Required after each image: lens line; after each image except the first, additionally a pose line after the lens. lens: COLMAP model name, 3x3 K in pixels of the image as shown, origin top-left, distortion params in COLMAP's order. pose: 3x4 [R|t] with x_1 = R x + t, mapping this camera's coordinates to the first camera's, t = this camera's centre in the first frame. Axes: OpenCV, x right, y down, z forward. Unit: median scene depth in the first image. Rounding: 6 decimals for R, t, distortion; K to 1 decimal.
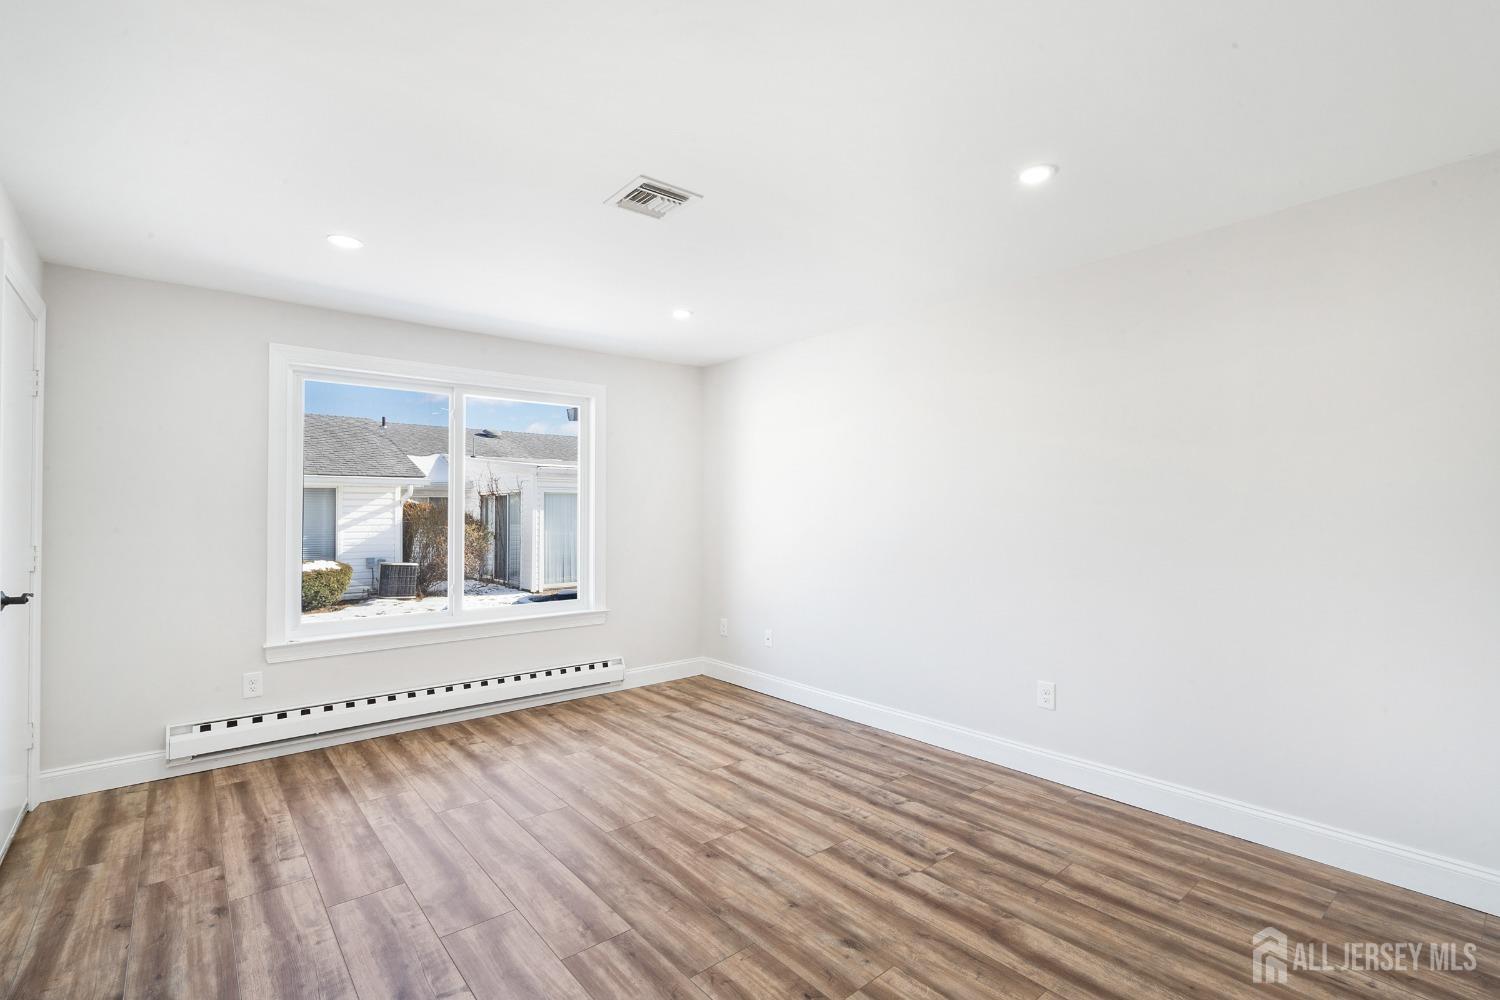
lens RADIAL K [[681.6, 0, 750.0], [0, 681.6, 500.0], [0, 0, 1]] dist [-0.000384, 0.000246]
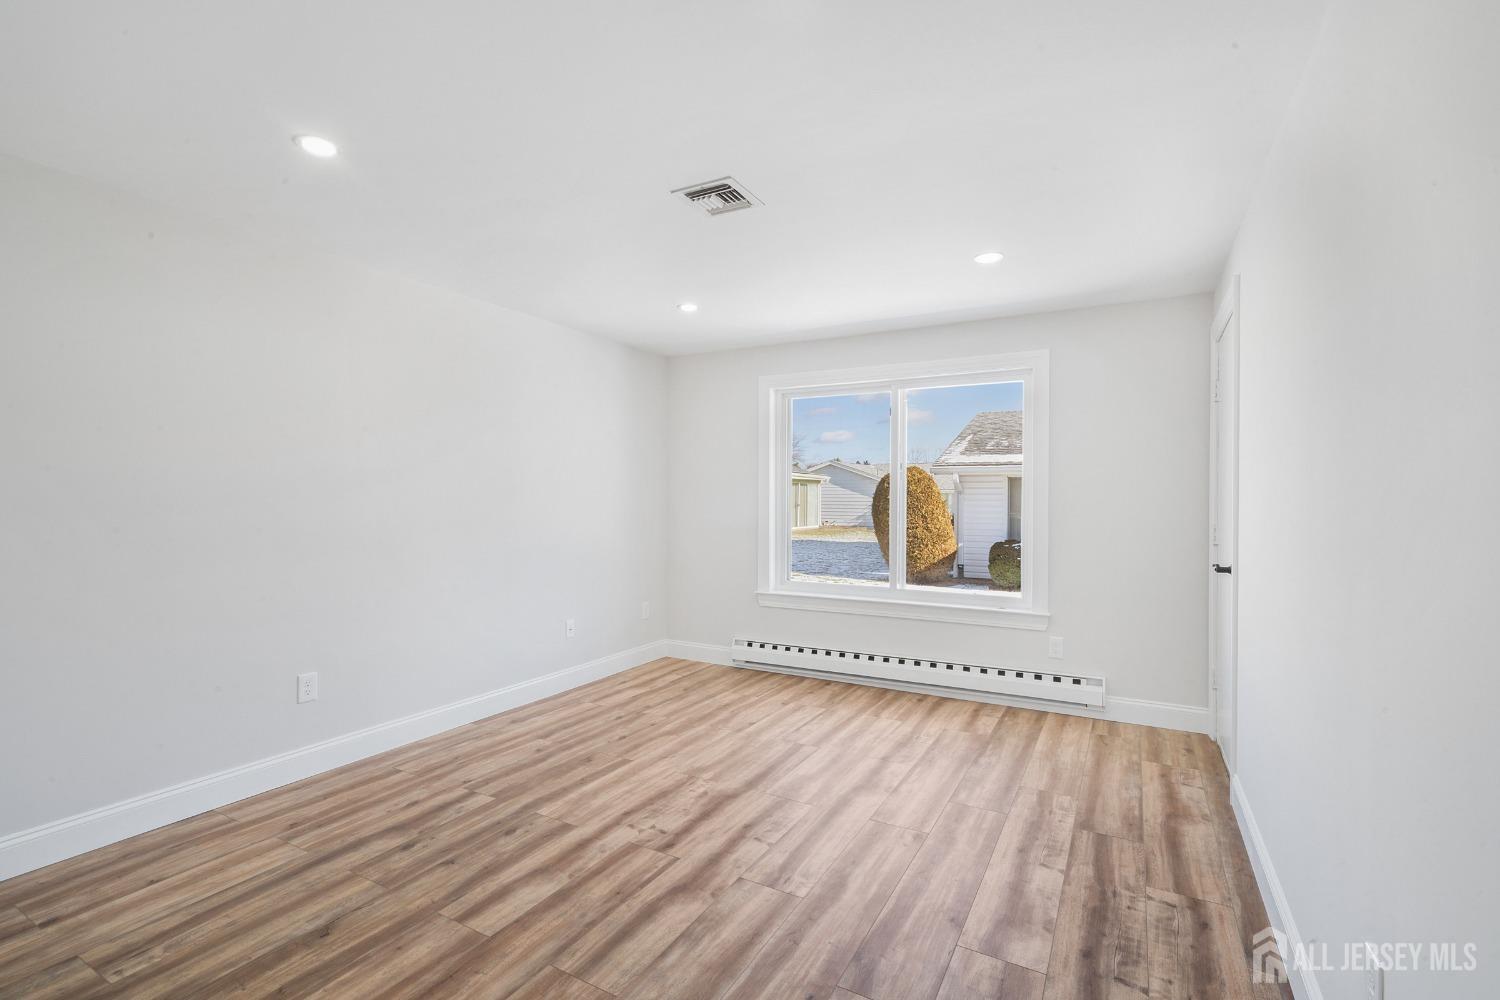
lens RADIAL K [[683.9, 0, 780.2], [0, 683.9, 496.7], [0, 0, 1]] dist [-0.000852, 0.000036]
pose [[0.386164, -0.002053, -0.922428, 0.459688], [0.017508, 0.999834, 0.005104, 0.003639], [0.922264, -0.018121, 0.386136, 0.370766]]
